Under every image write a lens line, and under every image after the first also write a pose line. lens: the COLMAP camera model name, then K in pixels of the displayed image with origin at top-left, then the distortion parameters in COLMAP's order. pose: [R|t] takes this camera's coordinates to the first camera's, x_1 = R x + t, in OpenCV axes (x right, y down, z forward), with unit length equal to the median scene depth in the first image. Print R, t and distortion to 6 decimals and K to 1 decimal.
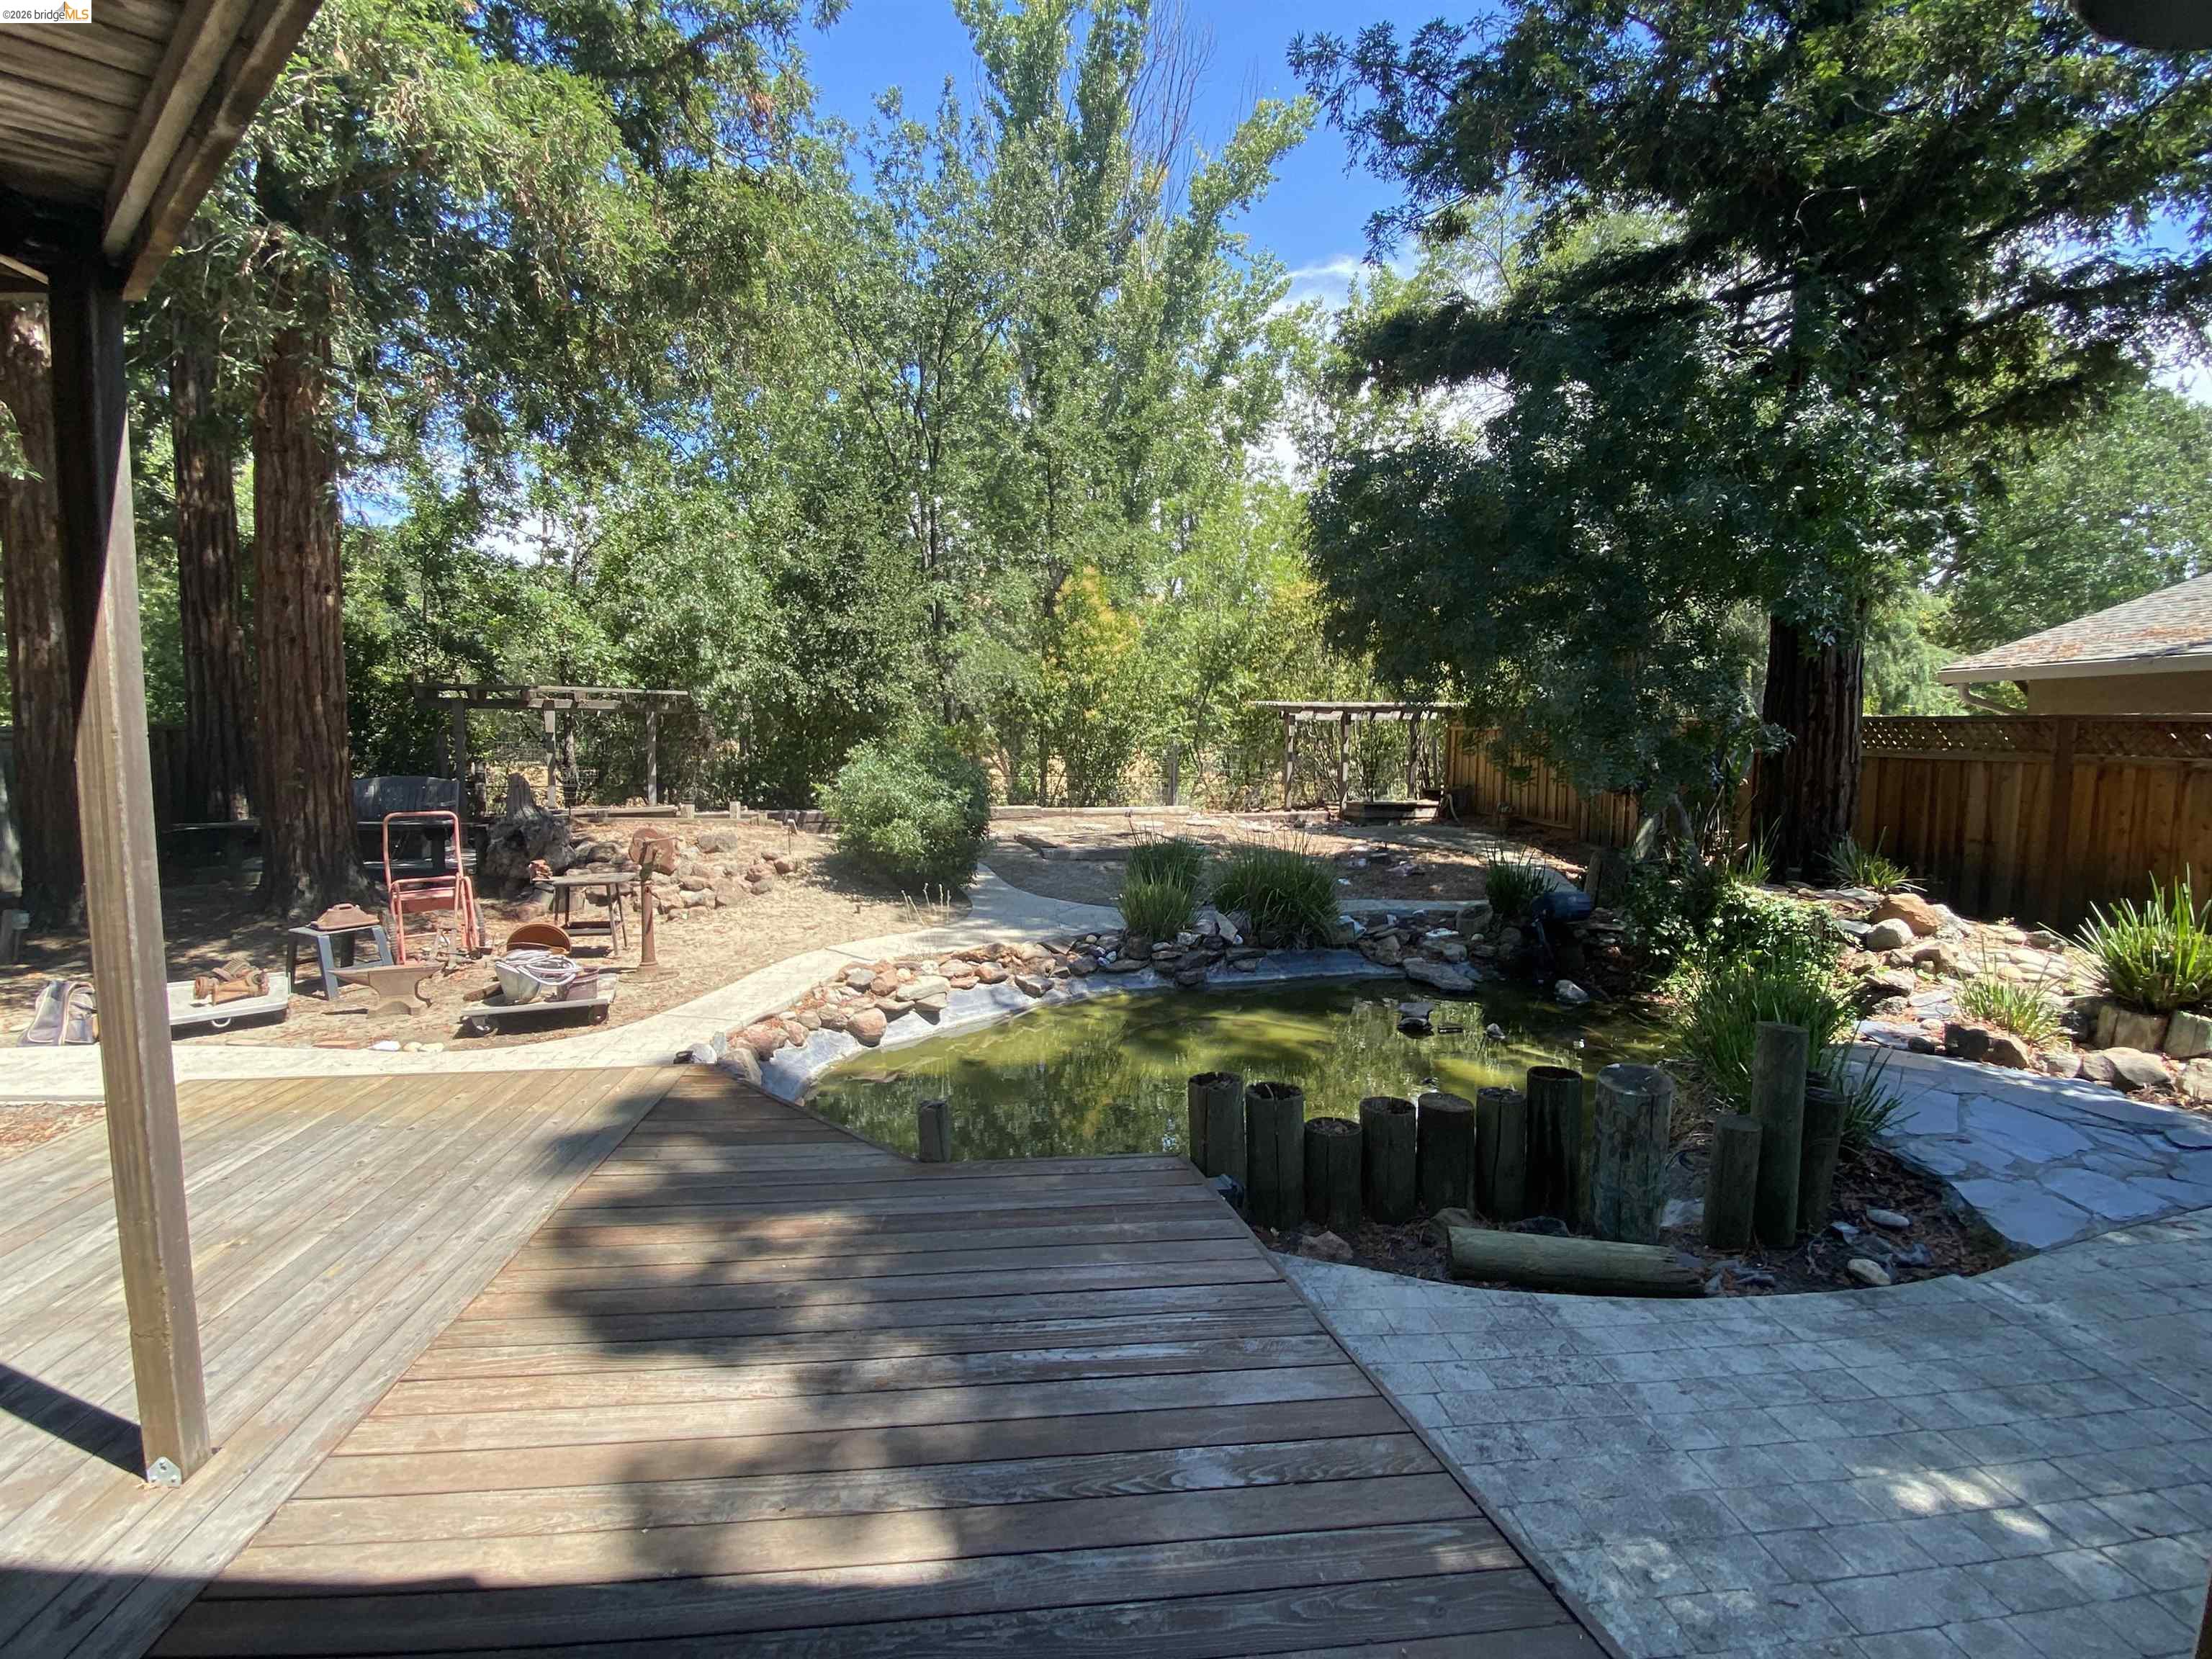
lens RADIAL K [[996.8, 0, 1092.6], [0, 996.8, 815.4], [0, 0, 1]] dist [0.013626, -0.008546]
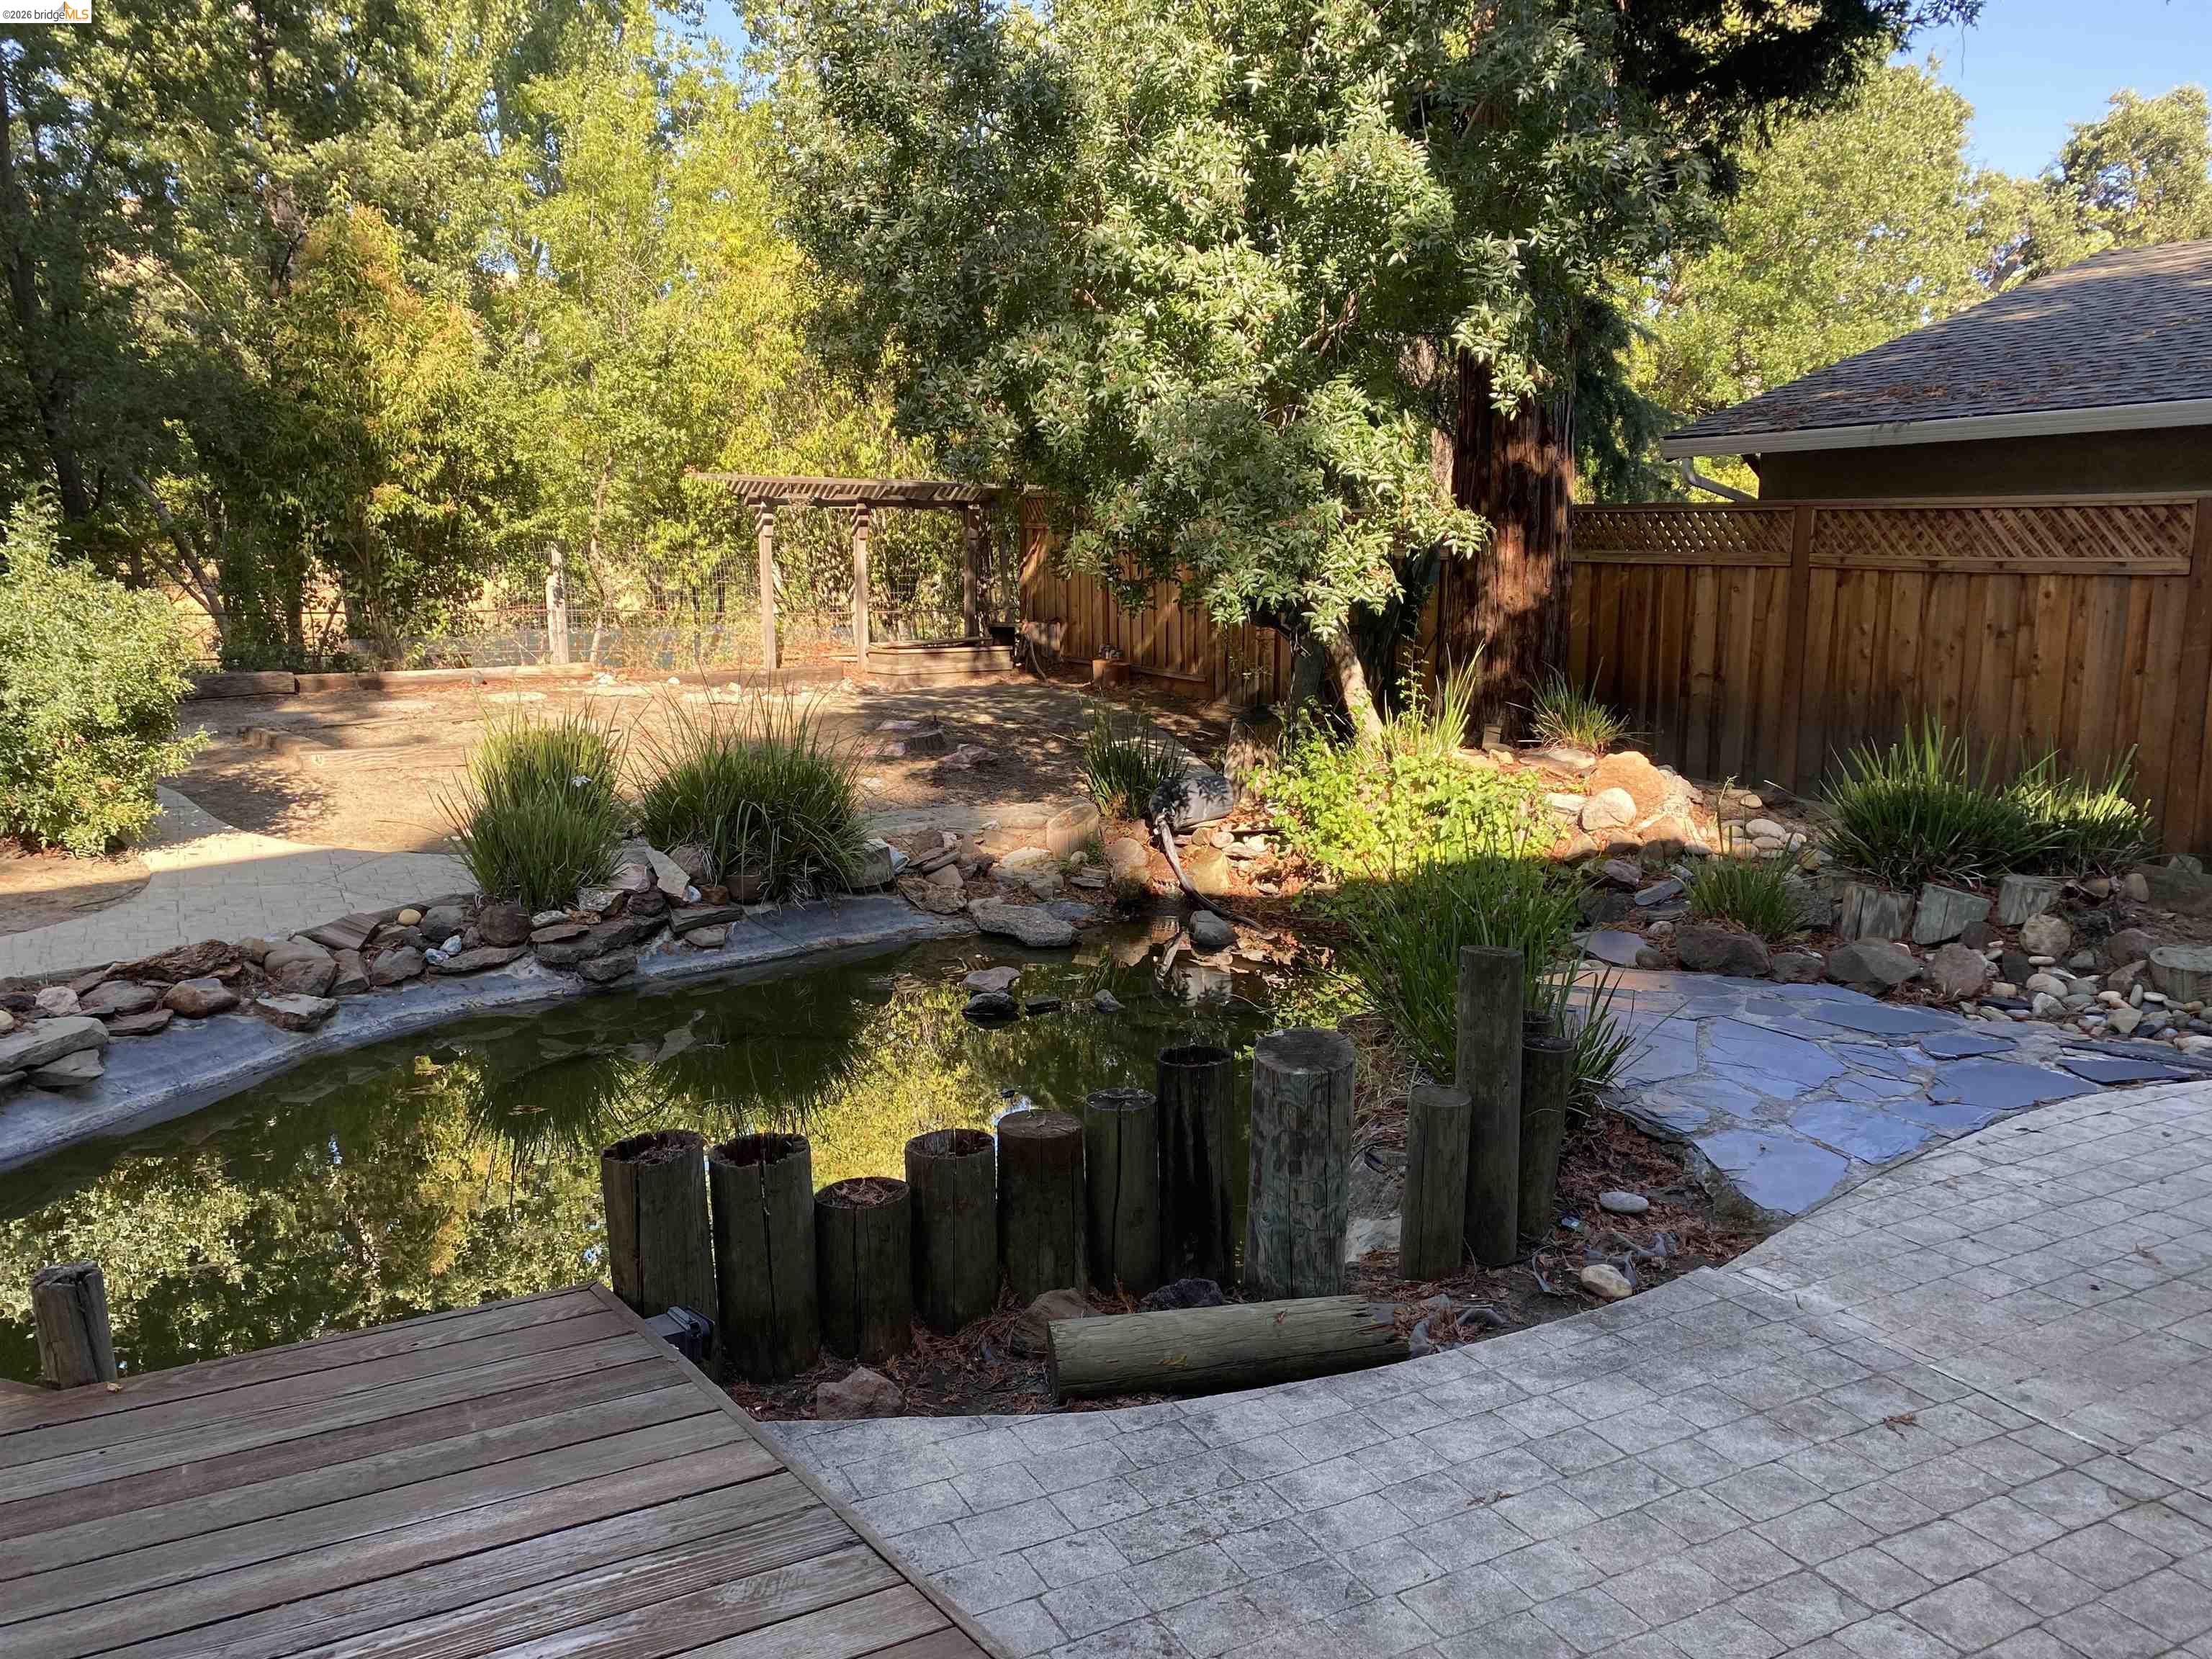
lens RADIAL K [[1682.9, 0, 1113.2], [0, 1682.9, 899.3], [0, 0, 1]] dist [0.030305, -0.020613]
pose [[0.922939, -0.084385, 0.375583, 0.025218], [0.034774, 0.989965, 0.136970, 0.011462], [-0.383373, -0.113354, 0.916611, 0.065835]]
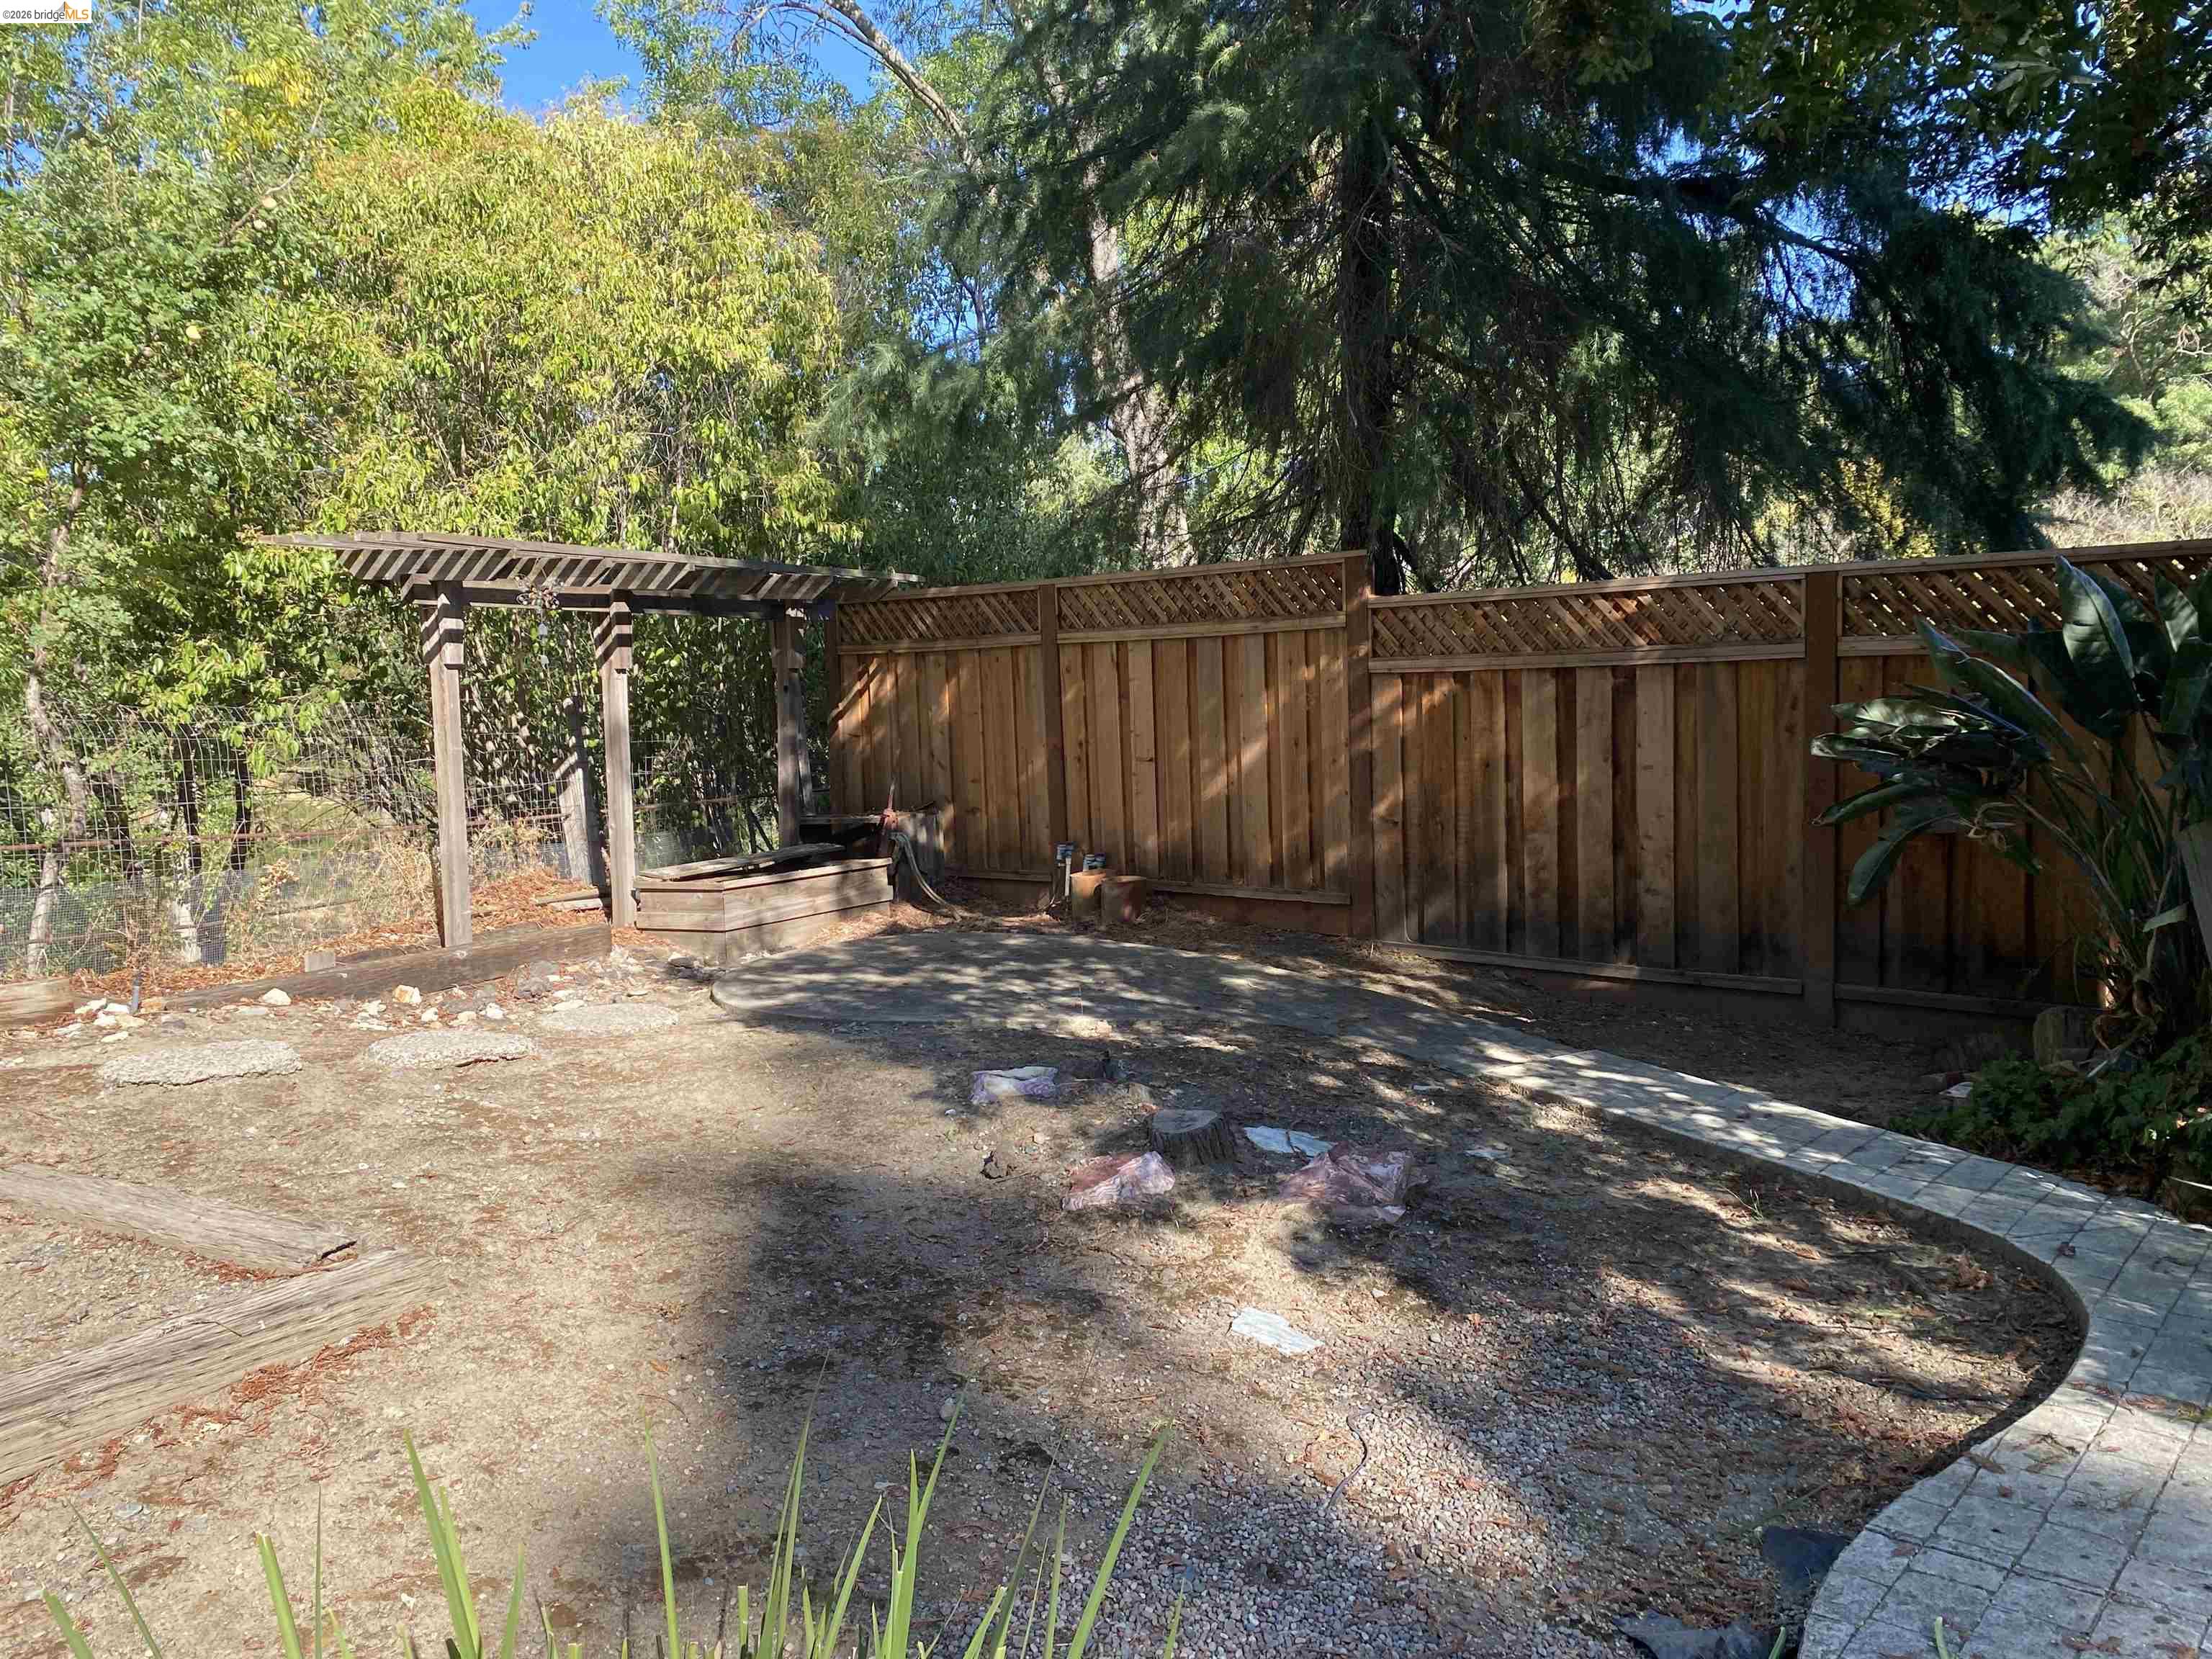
lens RADIAL K [[1682.9, 0, 1108.4], [0, 1682.9, 839.6], [0, 0, 1]] dist [0.030305, -0.020613]
pose [[0.727224, -0.089941, 0.680482, 0.100978], [0.097763, 0.994843, 0.027012, -0.183102], [-0.679403, 0.046883, 0.732266, 3.714110]]
